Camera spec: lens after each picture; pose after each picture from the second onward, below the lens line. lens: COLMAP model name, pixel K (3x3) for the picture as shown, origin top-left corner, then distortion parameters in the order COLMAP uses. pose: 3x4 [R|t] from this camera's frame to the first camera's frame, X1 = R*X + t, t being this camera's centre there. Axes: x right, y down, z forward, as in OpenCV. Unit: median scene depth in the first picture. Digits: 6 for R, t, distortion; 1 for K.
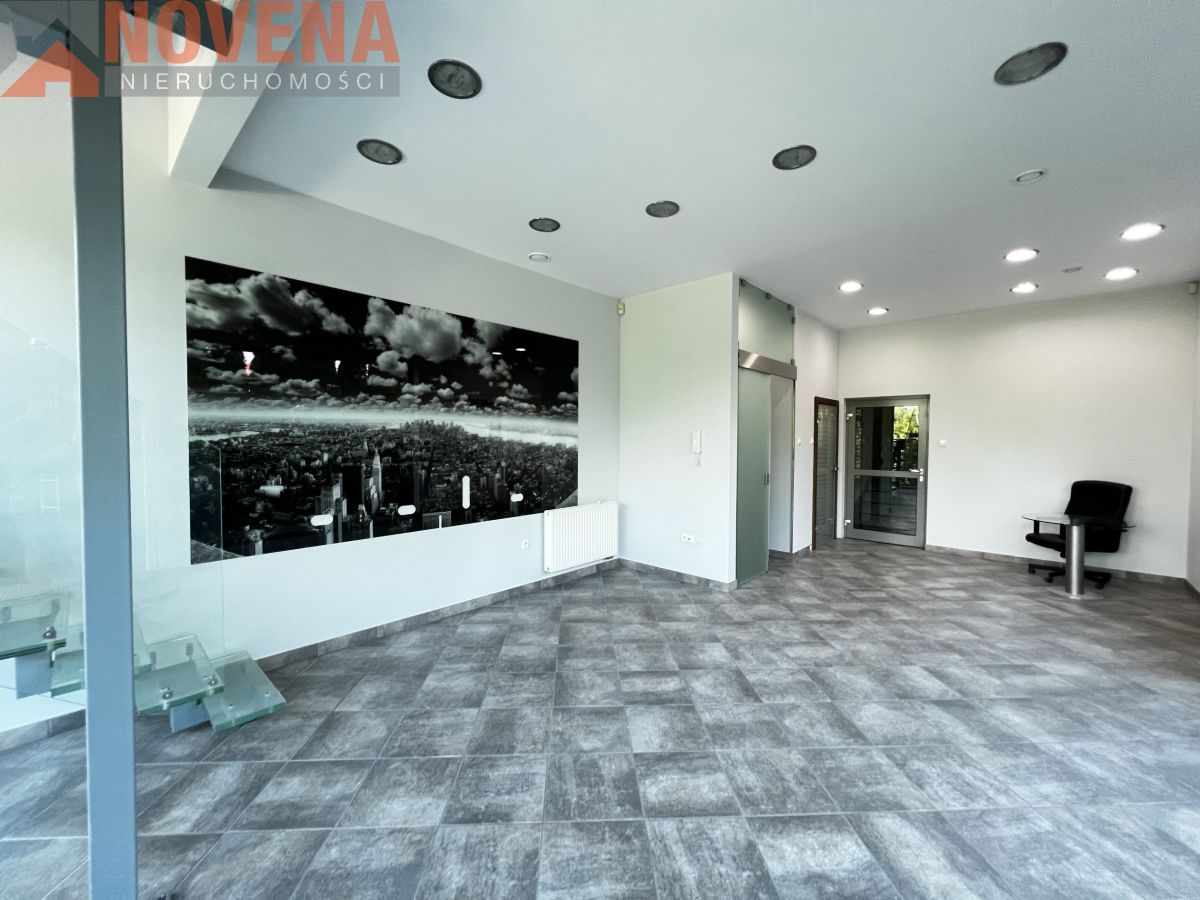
lens RADIAL K [[479.0, 0, 596.8], [0, 479.0, 452.7], [0, 0, 1]] dist [-0.003074, 0.000263]
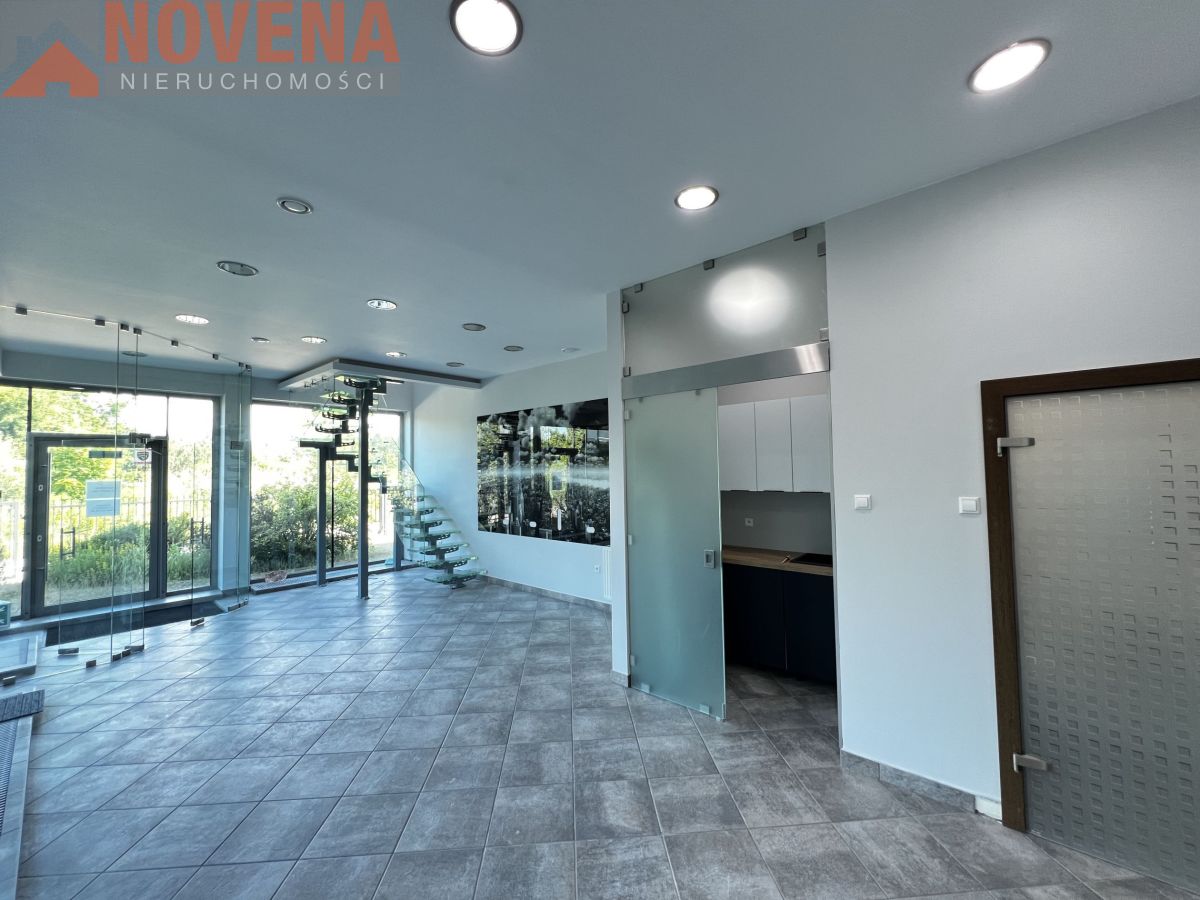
lens RADIAL K [[479.0, 0, 594.9], [0, 479.0, 451.5], [0, 0, 1]] dist [-0.003074, 0.000263]
pose [[0.015628, -0.042803, -0.998961, 1.298838], [-0.017071, 0.998926, -0.043068, -0.071230], [0.999732, 0.017727, 0.014880, 1.128645]]
